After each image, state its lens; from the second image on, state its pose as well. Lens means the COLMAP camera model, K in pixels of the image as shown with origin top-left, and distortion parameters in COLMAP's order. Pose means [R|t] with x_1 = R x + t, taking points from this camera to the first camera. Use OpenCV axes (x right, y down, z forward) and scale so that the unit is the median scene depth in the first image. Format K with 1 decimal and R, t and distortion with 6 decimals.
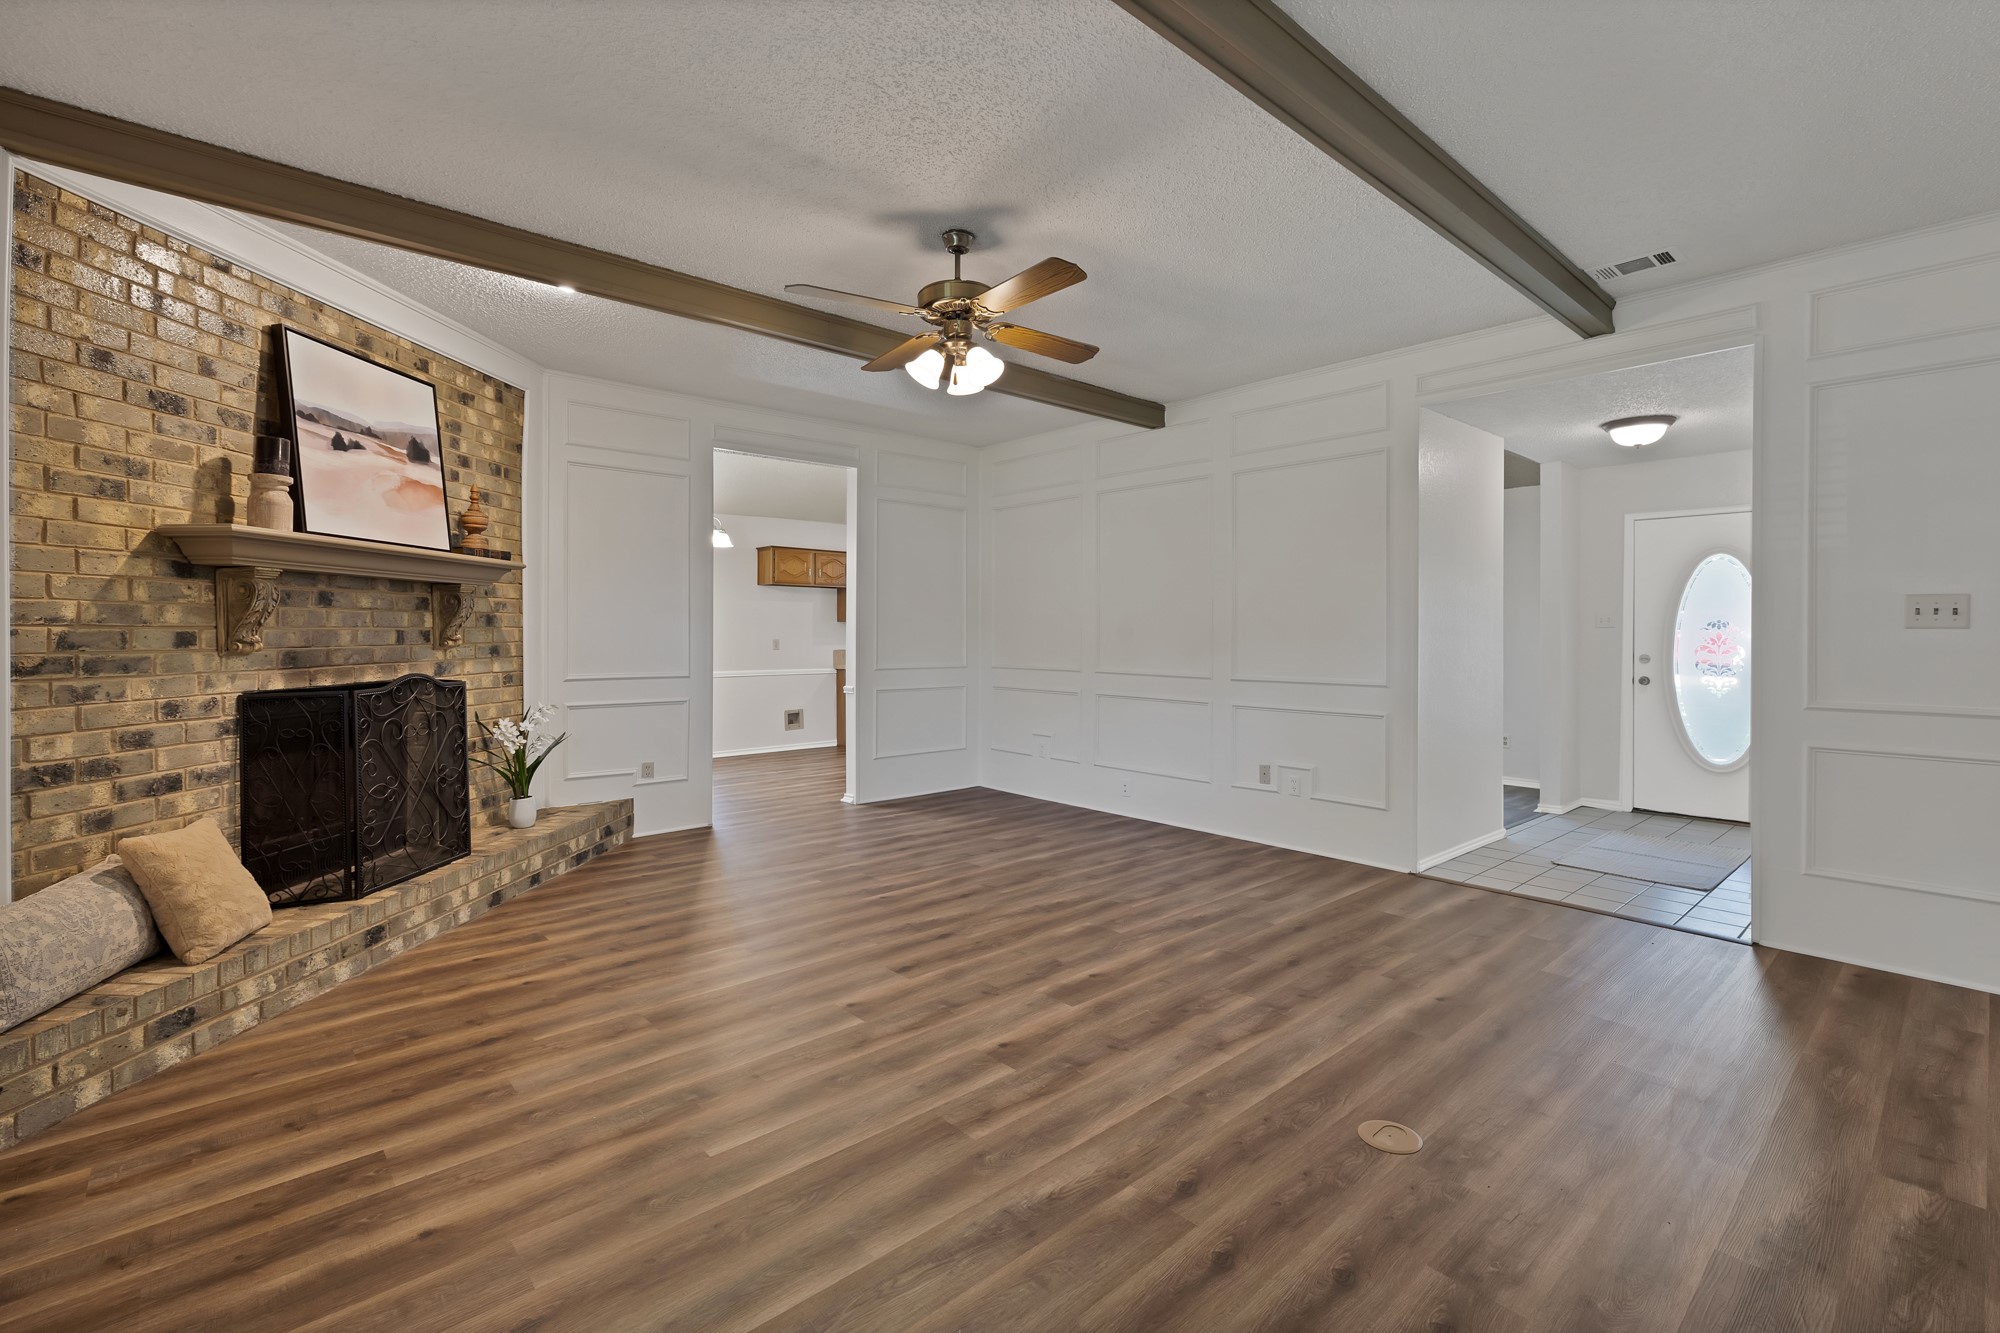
lens RADIAL K [[858.2, 0, 966.6], [0, 858.2, 634.3], [0, 0, 1]] dist [-0.000832, -0.000285]
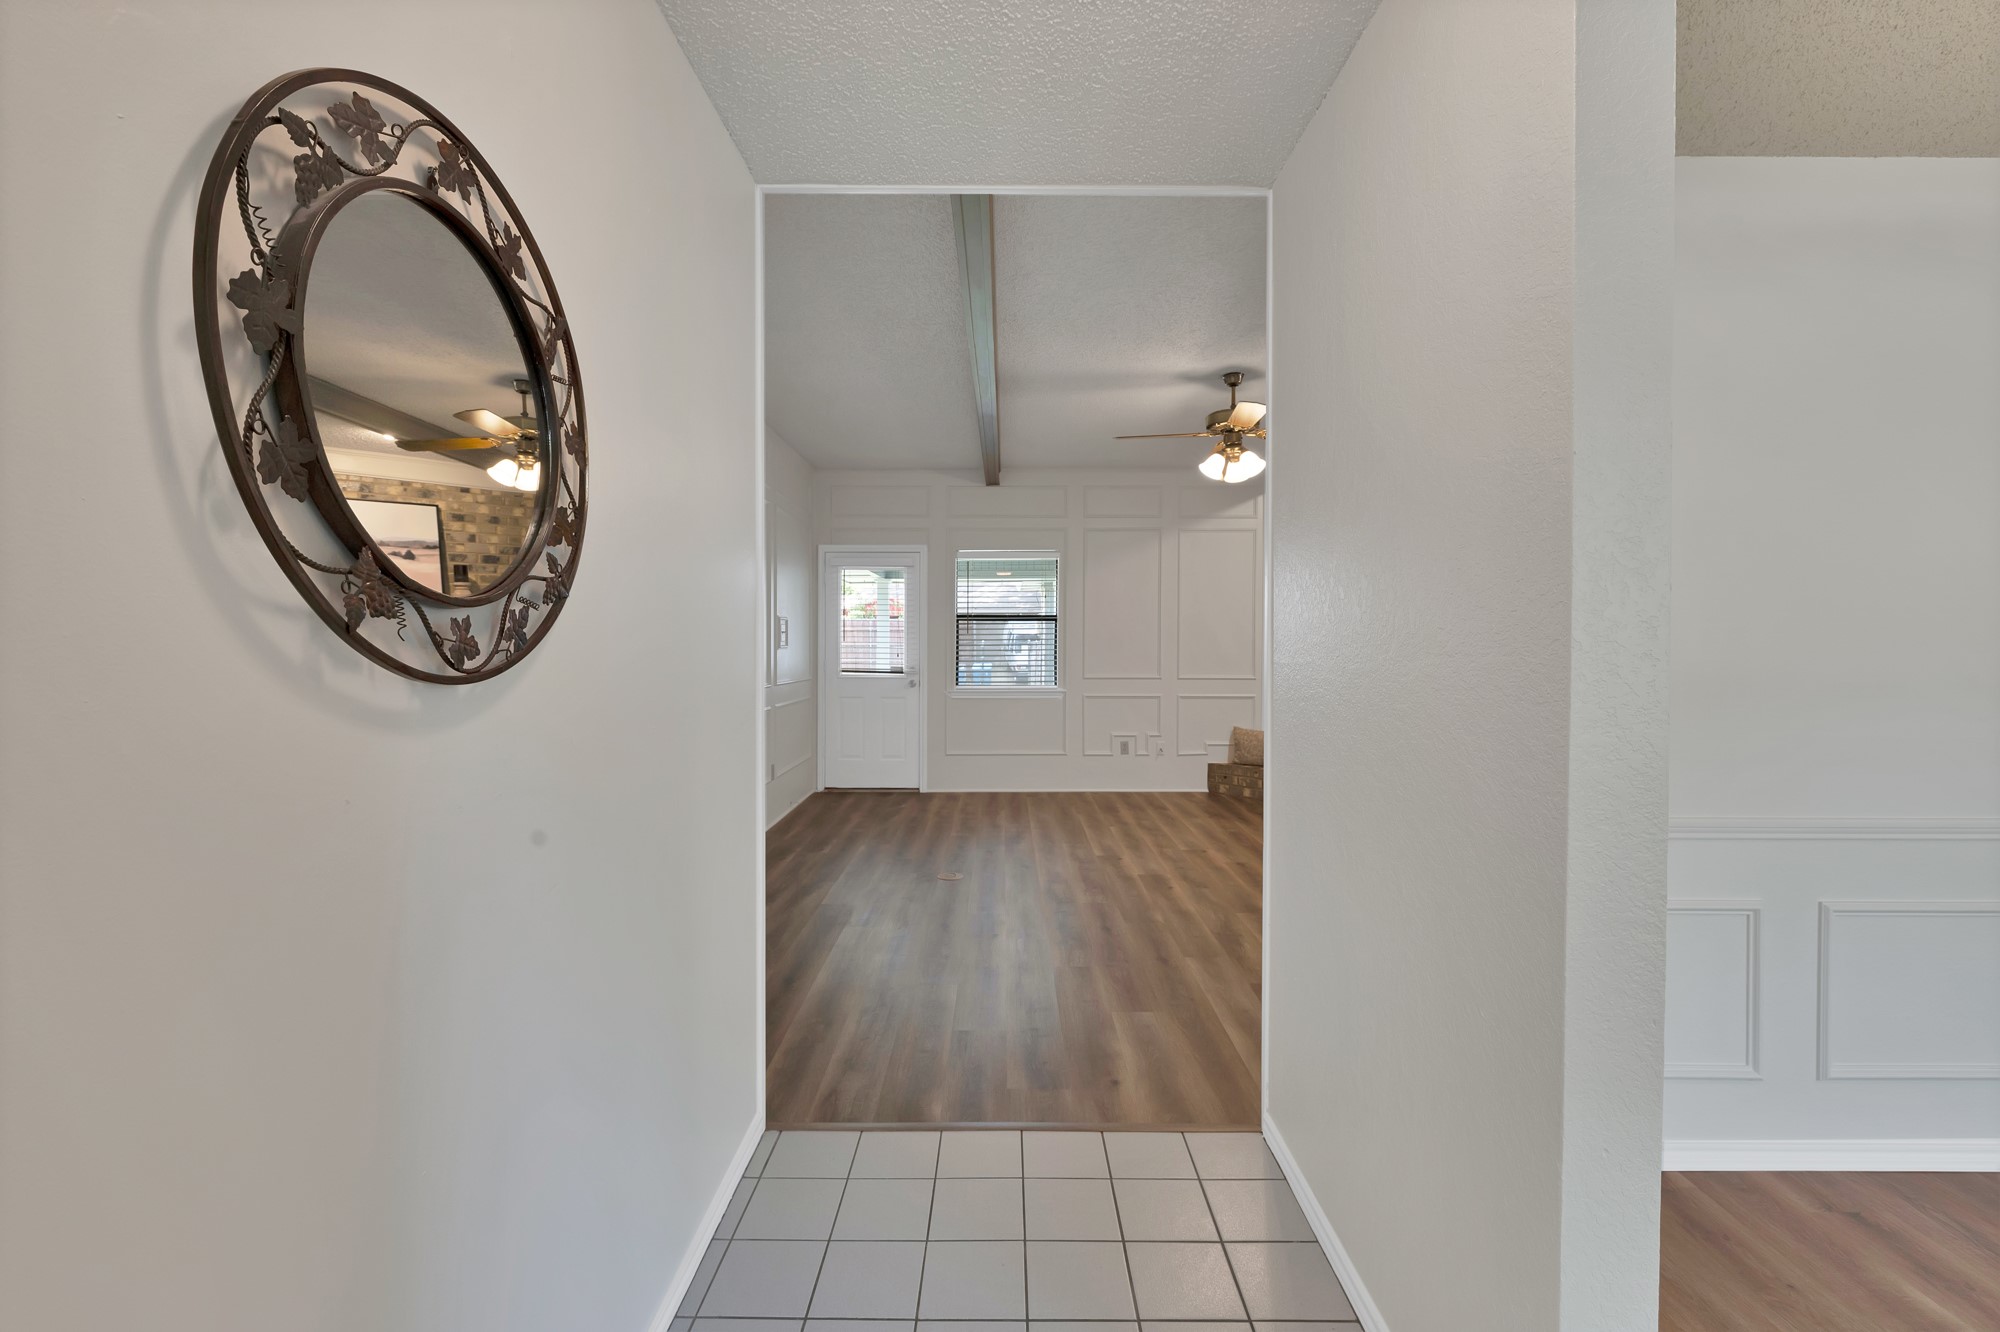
lens RADIAL K [[858.2, 0, 1003.2], [0, 858.2, 653.4], [0, 0, 1]] dist [-0.000832, -0.000285]
pose [[-0.635646, 0.009861, -0.771918, 1.396556], [-0.006485, 0.999815, 0.018113, -0.013673], [0.771953, 0.016520, -0.635464, 1.659699]]
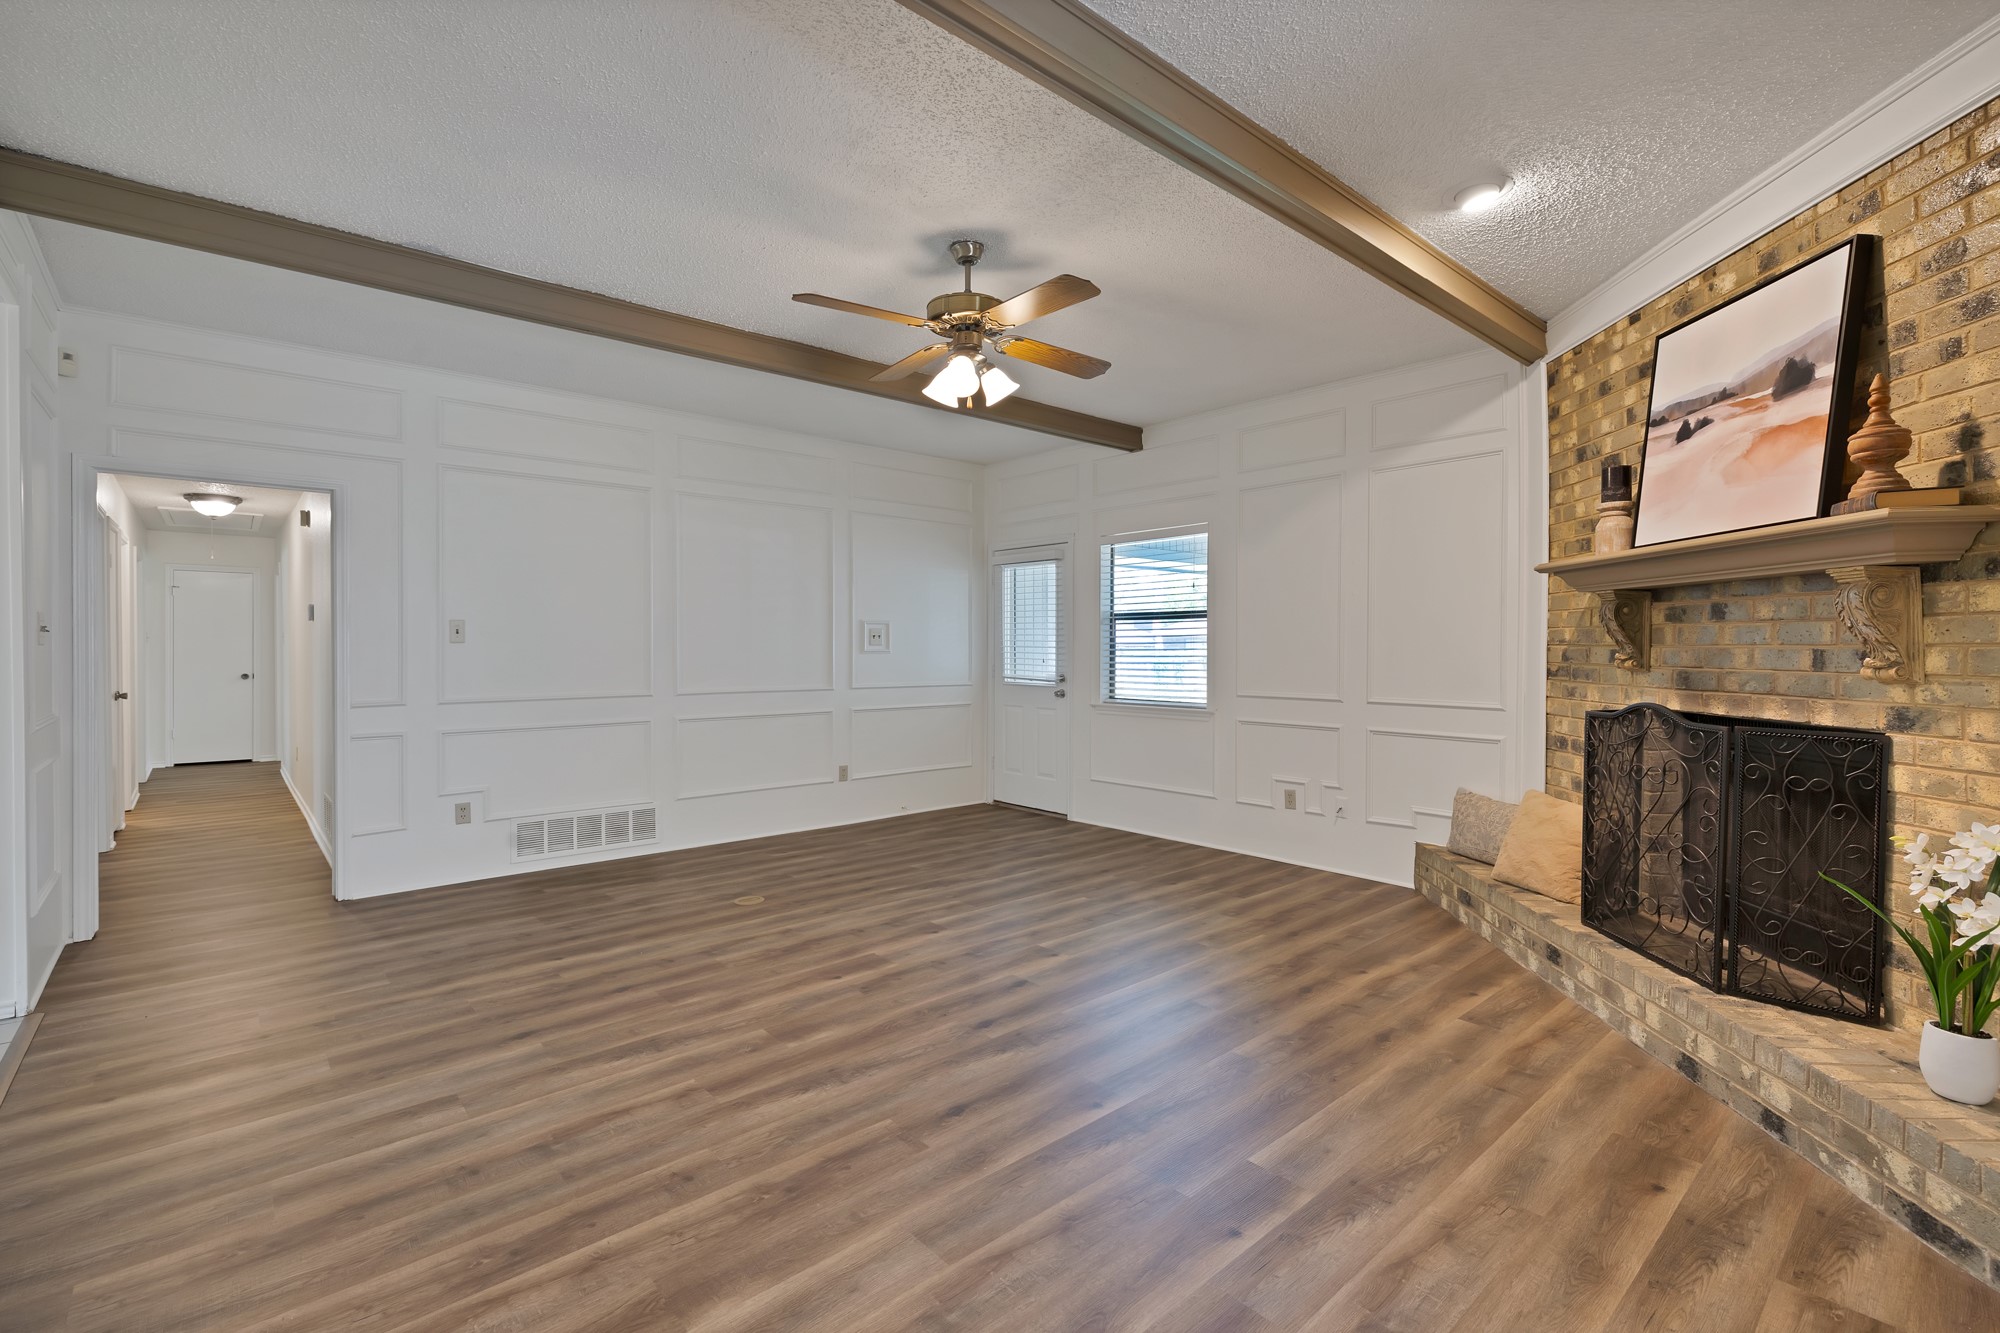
lens RADIAL K [[858.2, 0, 1002.4], [0, 858.2, 653.5], [0, 0, 1]] dist [-0.000832, -0.000285]
pose [[-0.999289, -0.001419, -0.037665, -0.013008], [-0.001933, 0.999905, 0.013615, -0.011392], [0.037643, 0.013678, -0.999198, 2.018712]]
